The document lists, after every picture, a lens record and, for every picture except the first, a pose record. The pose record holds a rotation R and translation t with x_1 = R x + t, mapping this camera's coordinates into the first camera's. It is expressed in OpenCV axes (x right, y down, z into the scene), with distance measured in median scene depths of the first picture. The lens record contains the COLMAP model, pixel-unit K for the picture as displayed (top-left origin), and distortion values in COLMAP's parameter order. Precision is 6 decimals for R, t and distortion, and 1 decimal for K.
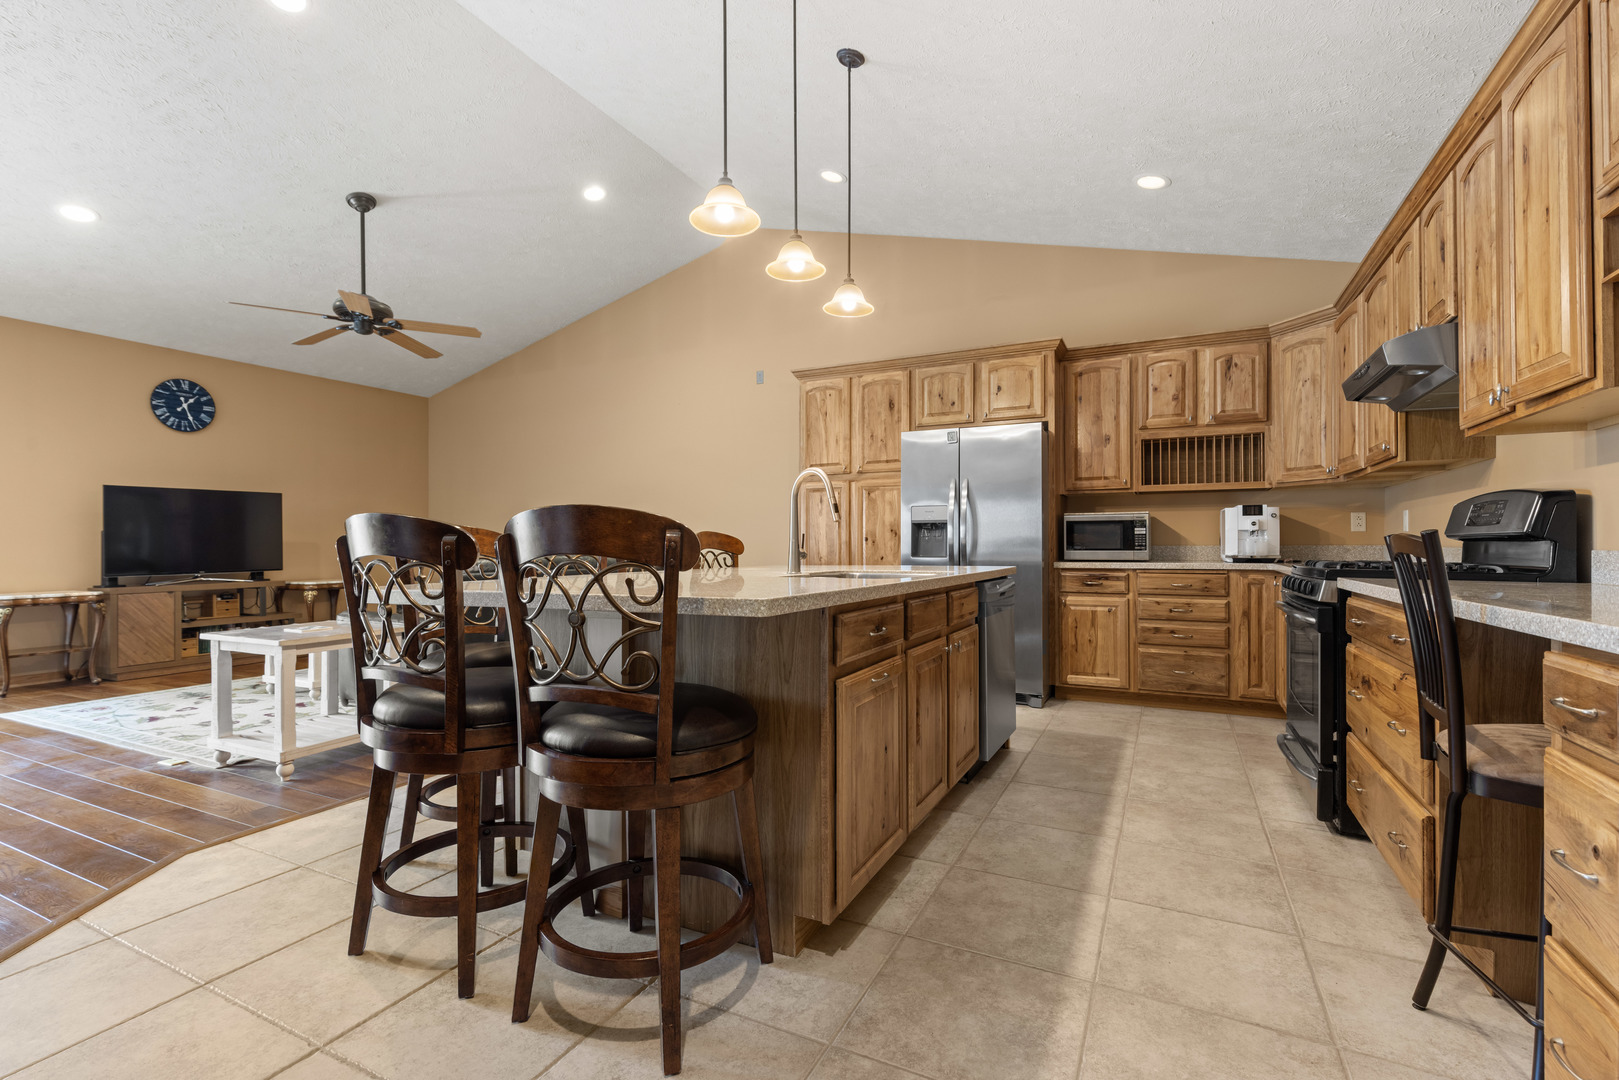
lens RADIAL K [[723.7, 0, 809.0], [0, 723.7, 538.3], [0, 0, 1]] dist [0.004765, -0.000157]
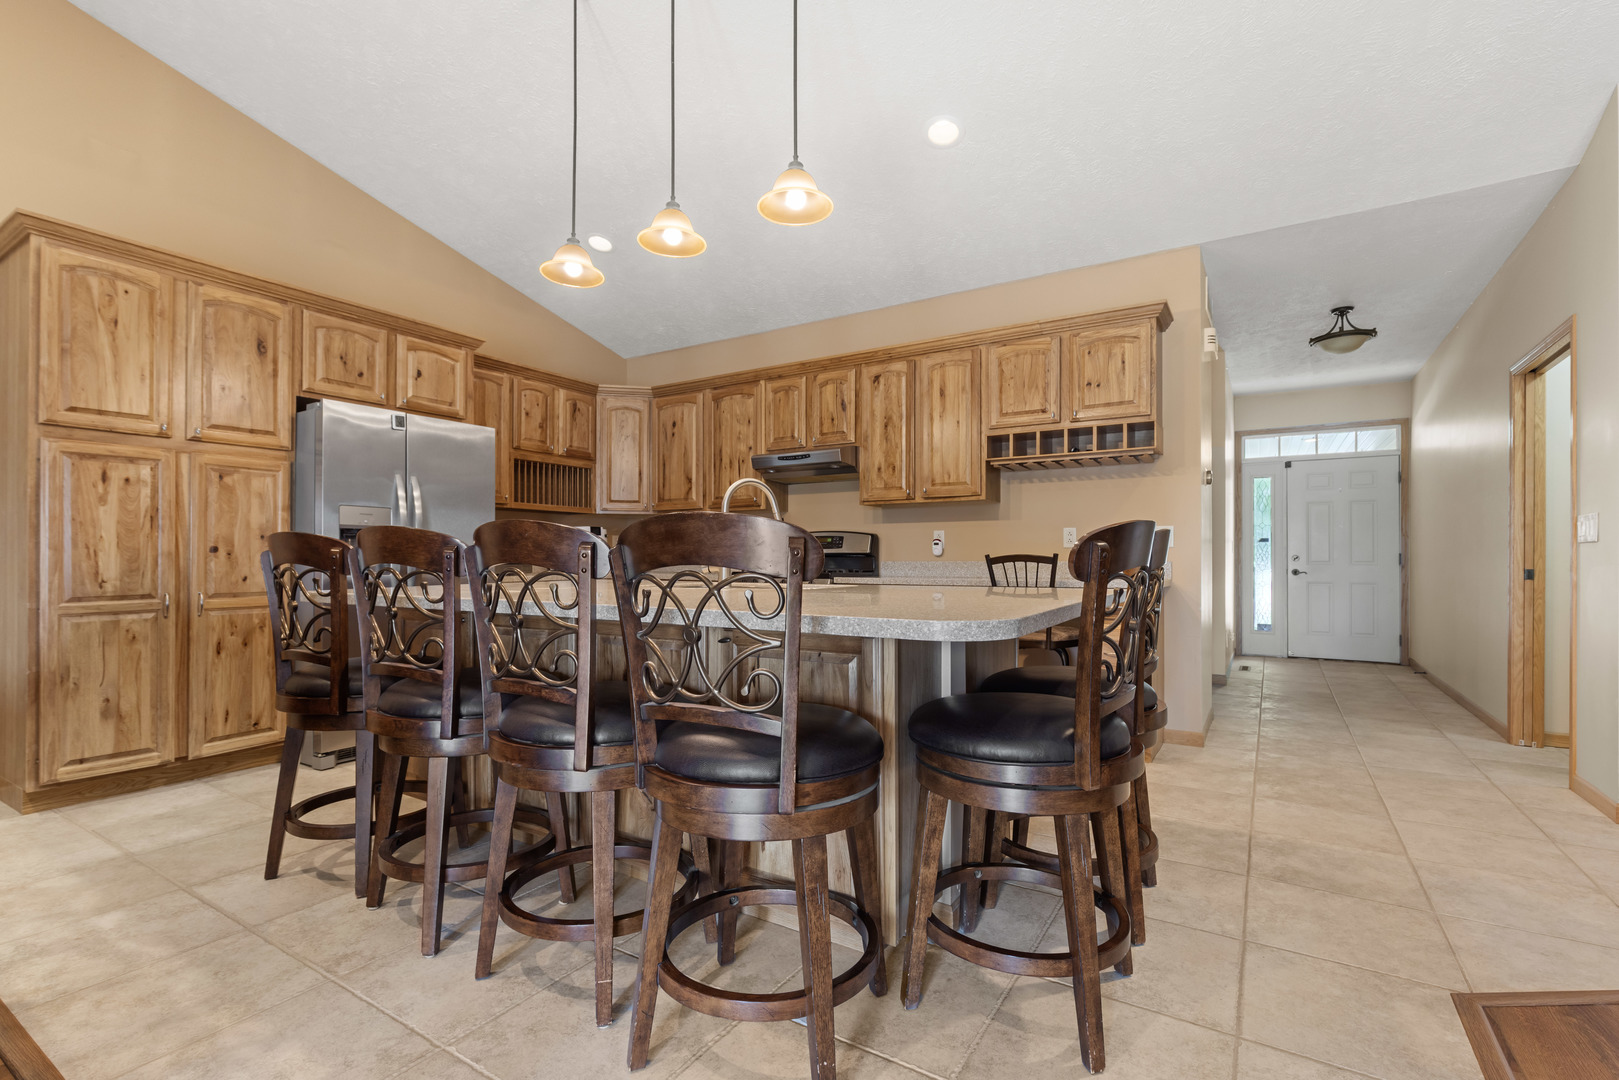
lens RADIAL K [[730.7, 0, 814.7], [0, 730.7, 552.2], [0, 0, 1]] dist [0.004576, -0.000390]
pose [[0.095279, 0.010849, 0.995391, -0.599506], [-0.009767, 0.999903, -0.009964, 0.006319], [-0.995403, -0.008773, 0.095376, 0.506383]]
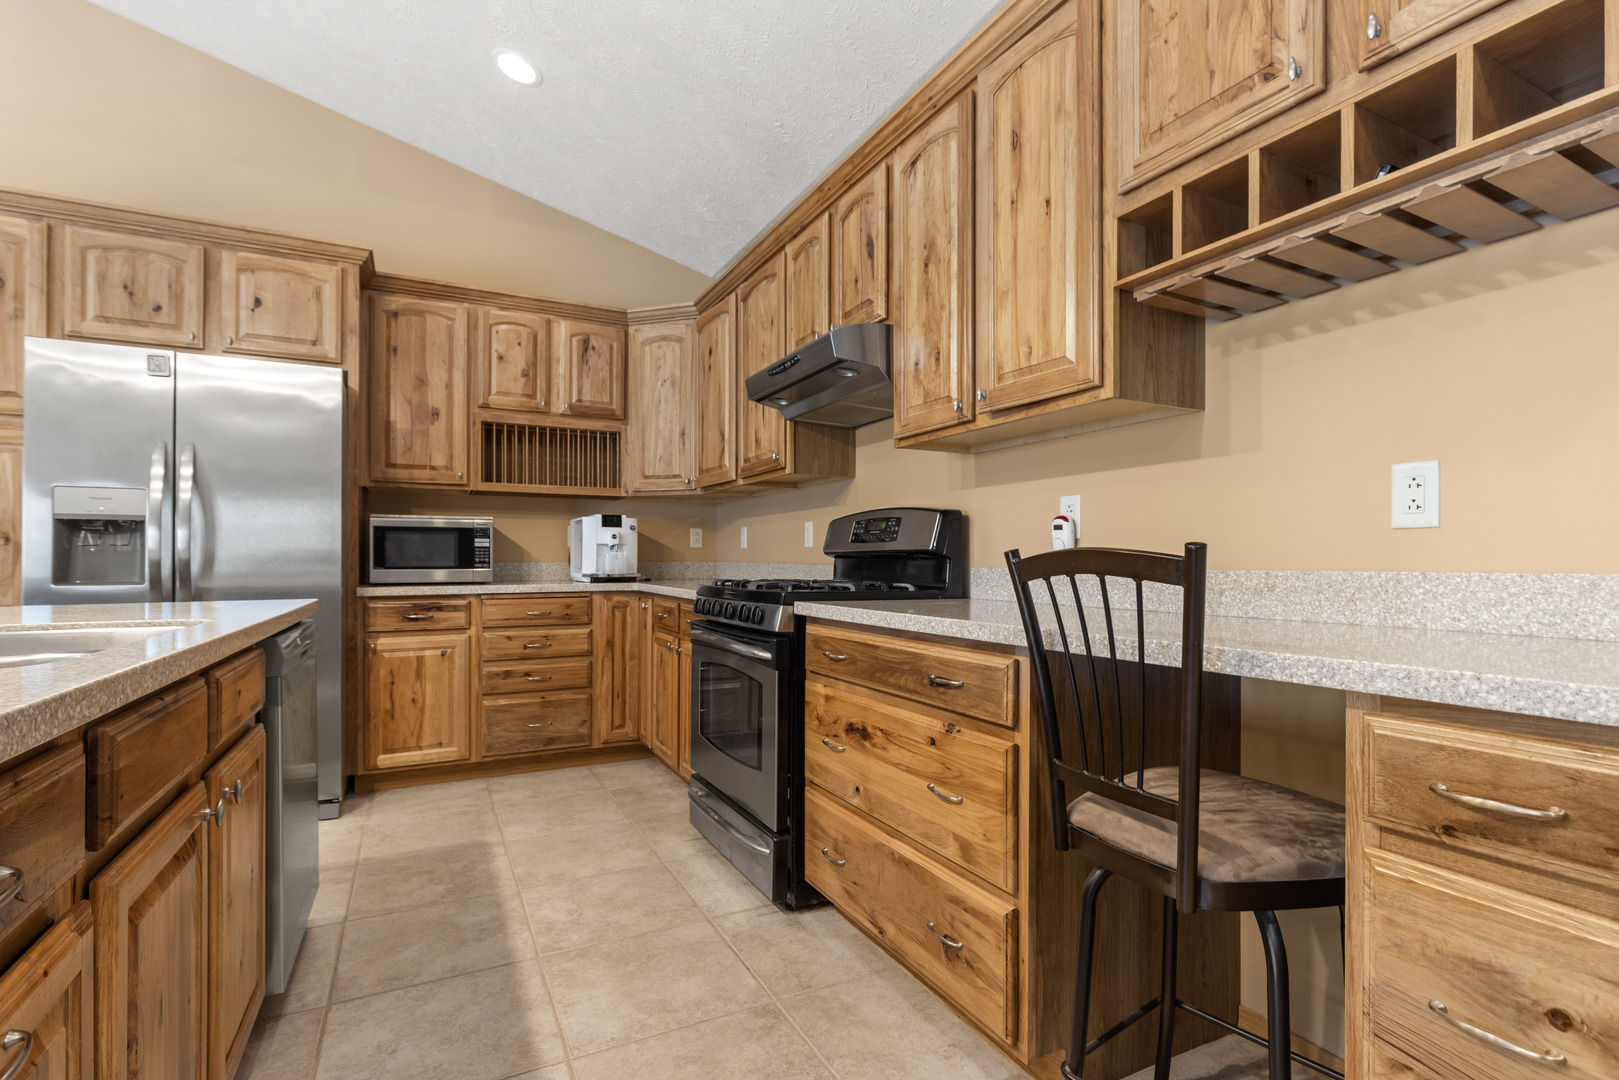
lens RADIAL K [[767.5, 0, 822.5], [0, 767.5, 557.0], [0, 0, 1]] dist [-0.000670, -0.000721]
pose [[0.584931, 0.005179, 0.811067, 0.022671], [-0.008984, 0.999960, 0.000093, 0.001594], [-0.811033, -0.007341, 0.584954, 0.268101]]
